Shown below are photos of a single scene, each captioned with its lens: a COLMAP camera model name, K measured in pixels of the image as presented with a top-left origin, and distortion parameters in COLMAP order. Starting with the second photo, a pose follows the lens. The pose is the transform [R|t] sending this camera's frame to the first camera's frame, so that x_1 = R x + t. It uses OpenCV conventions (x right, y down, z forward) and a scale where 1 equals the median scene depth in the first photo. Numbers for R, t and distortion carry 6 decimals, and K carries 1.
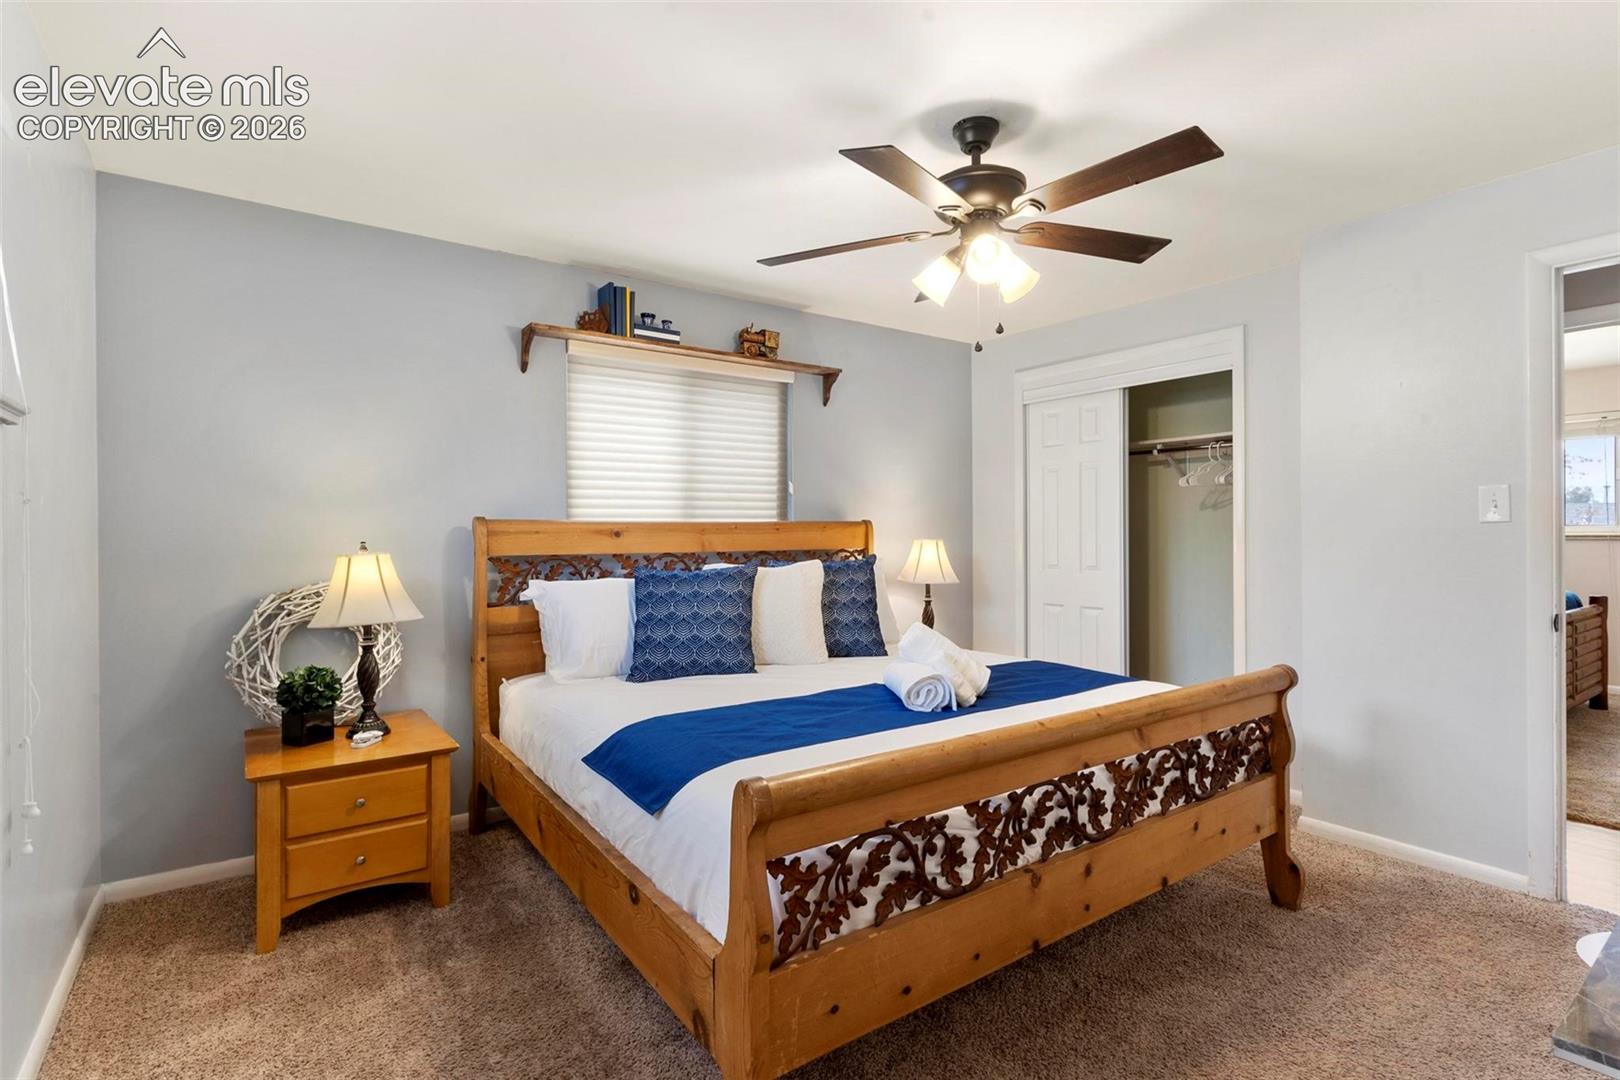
lens RADIAL K [[783.4, 0, 825.3], [0, 783.4, 537.7], [0, 0, 1]] dist [0.001735, 0.000163]
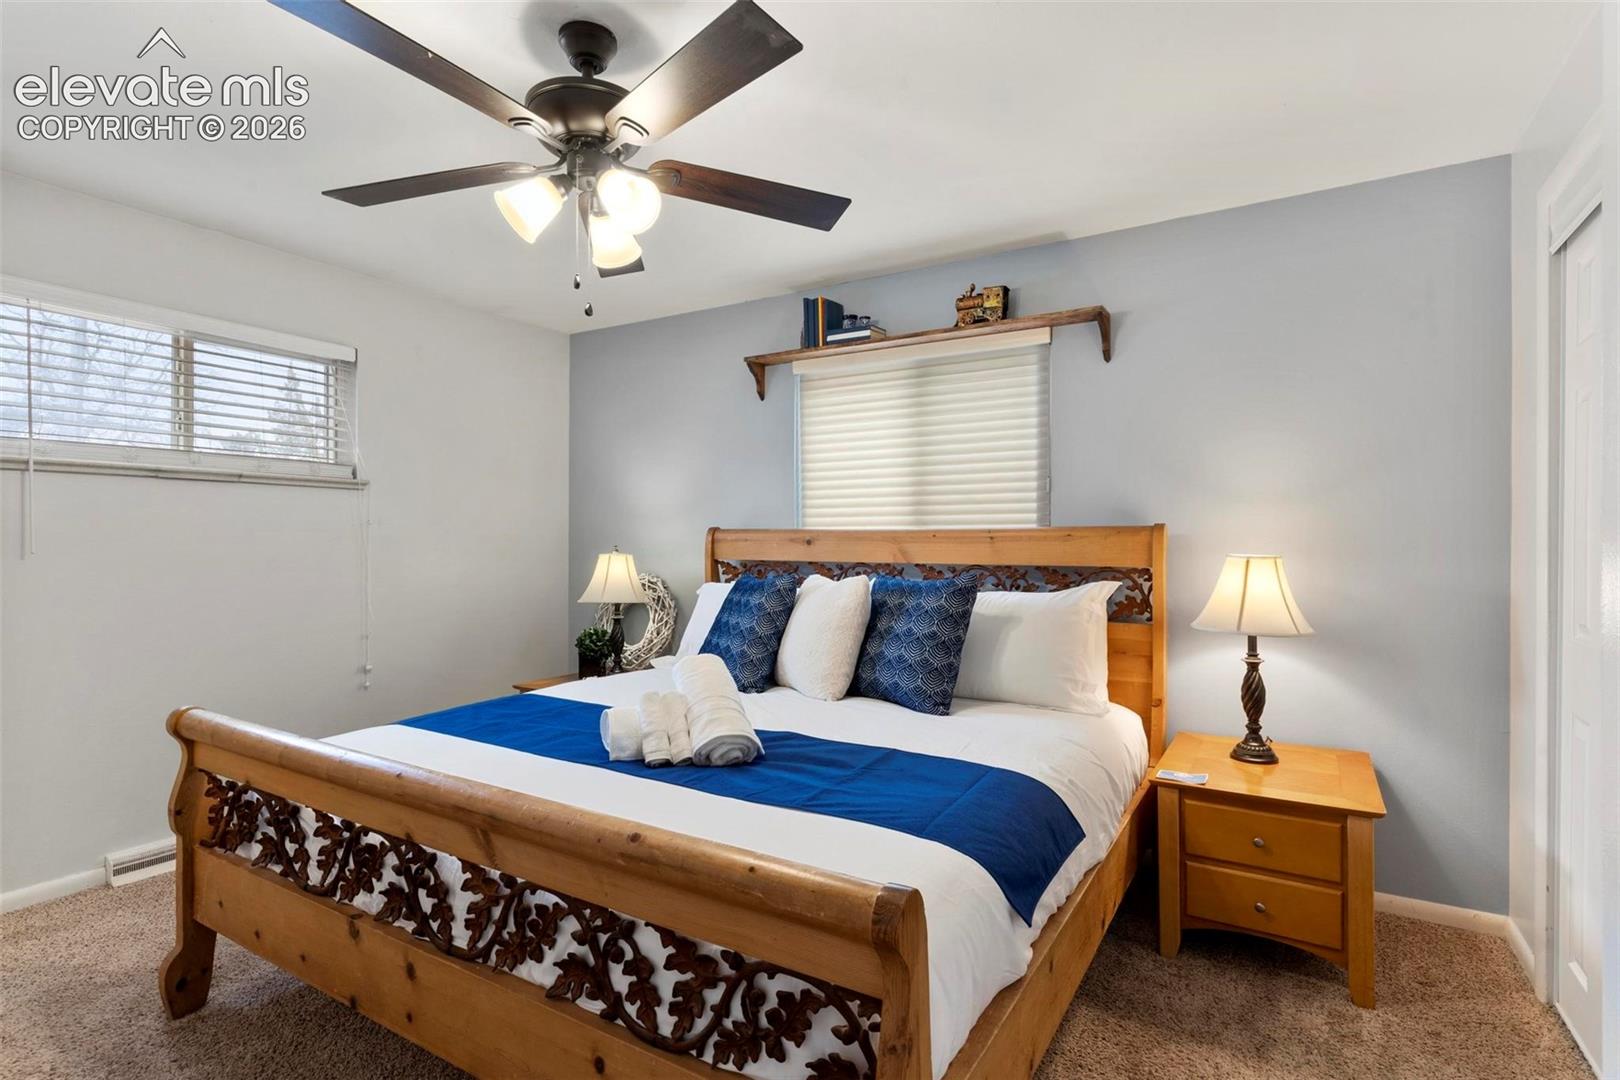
lens RADIAL K [[783.4, 0, 825.3], [0, 783.4, 537.7], [0, 0, 1]] dist [0.001735, 0.000163]
pose [[0.396513, 0.000223, -0.918029, 0.605250], [-0.011980, 0.999916, -0.004932, -0.005236], [0.917951, 0.012954, 0.396482, 0.549125]]
